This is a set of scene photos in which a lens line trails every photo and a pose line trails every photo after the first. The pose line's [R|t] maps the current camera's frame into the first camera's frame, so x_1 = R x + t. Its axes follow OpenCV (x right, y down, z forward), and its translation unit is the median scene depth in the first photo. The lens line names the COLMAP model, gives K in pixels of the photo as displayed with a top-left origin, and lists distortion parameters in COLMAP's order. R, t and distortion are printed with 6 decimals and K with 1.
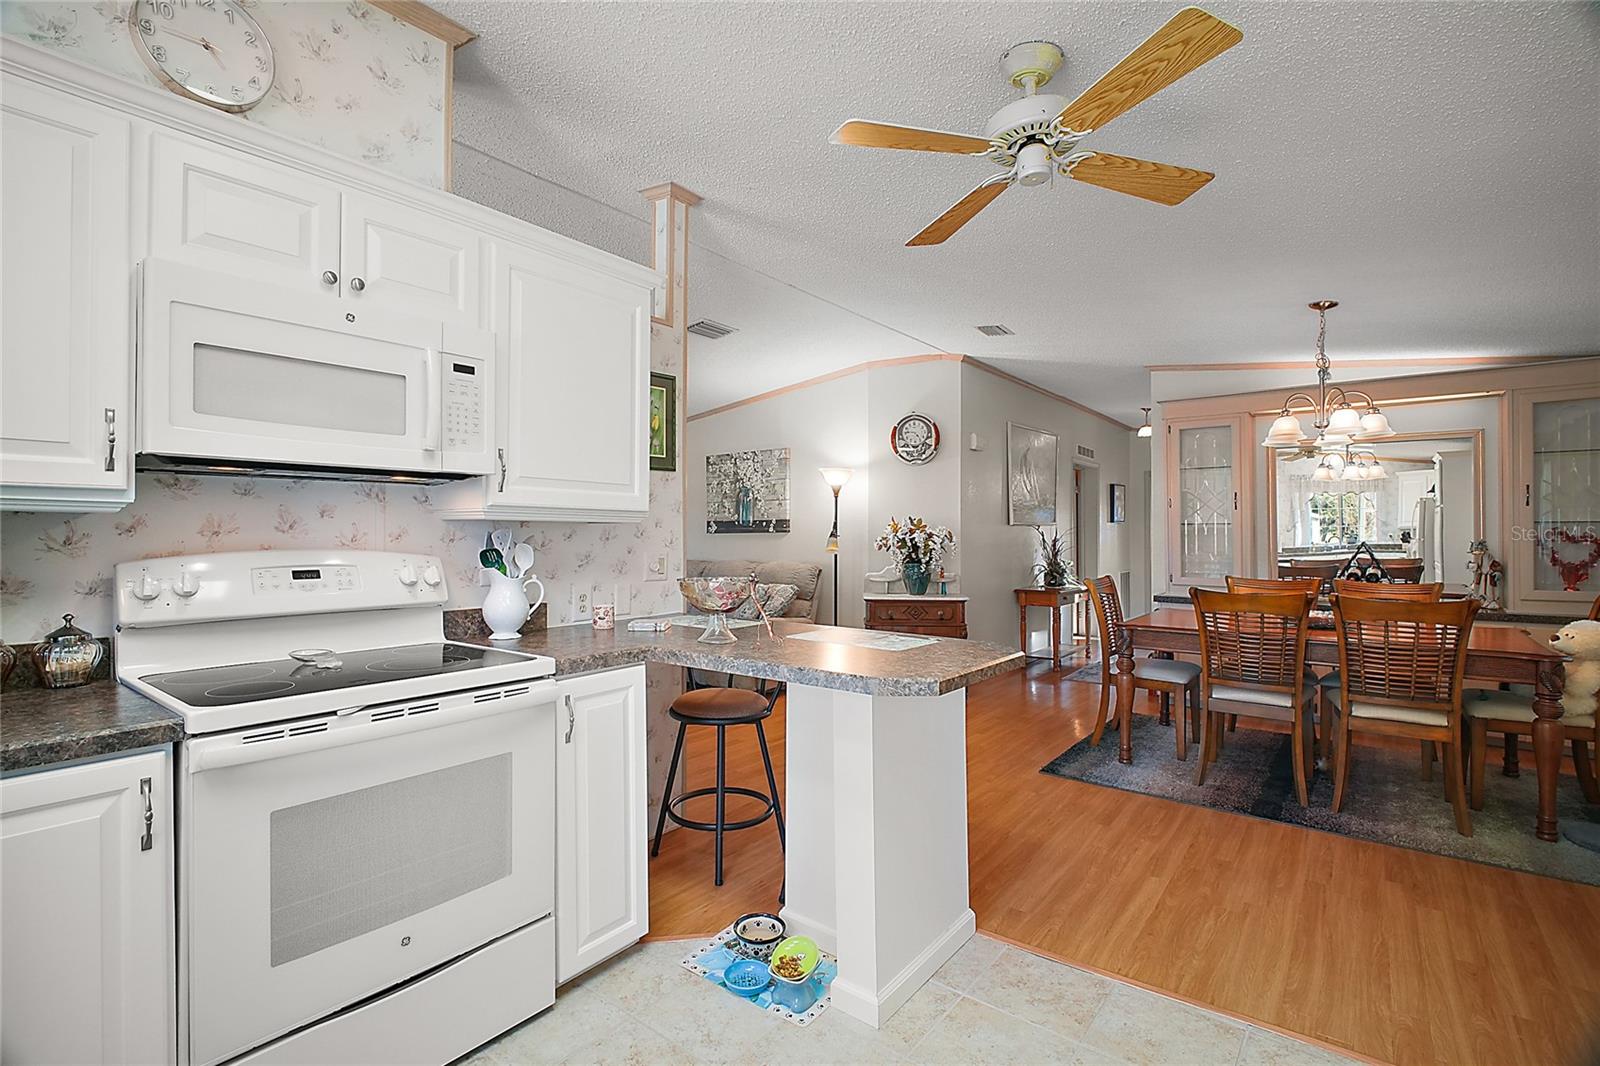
lens RADIAL K [[736.3, 0, 780.4], [0, 736.3, 528.6], [0, 0, 1]] dist [-0.005675, -0.002025]
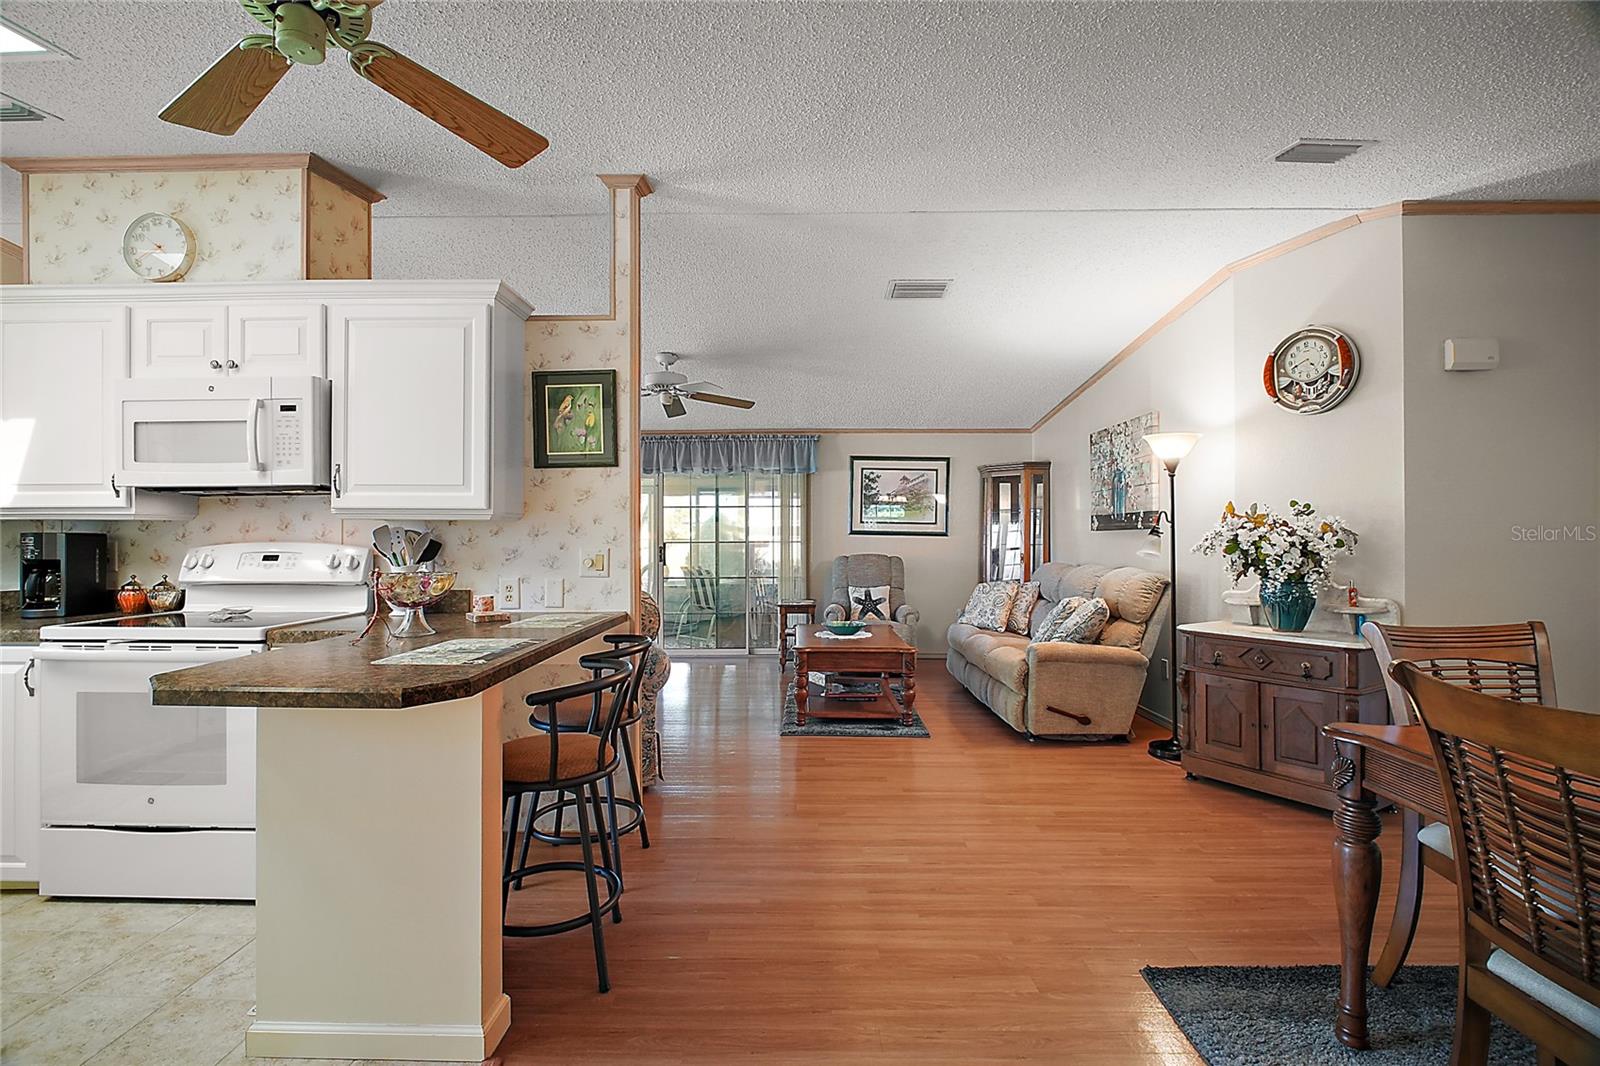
lens RADIAL K [[736.3, 0, 780.4], [0, 736.3, 528.6], [0, 0, 1]] dist [-0.005675, -0.002025]
pose [[0.609506, -0.008527, -0.792736, 0.655731], [0.008323, 0.999956, -0.004356, 0.009423], [0.792738, -0.003943, 0.609550, 0.494898]]
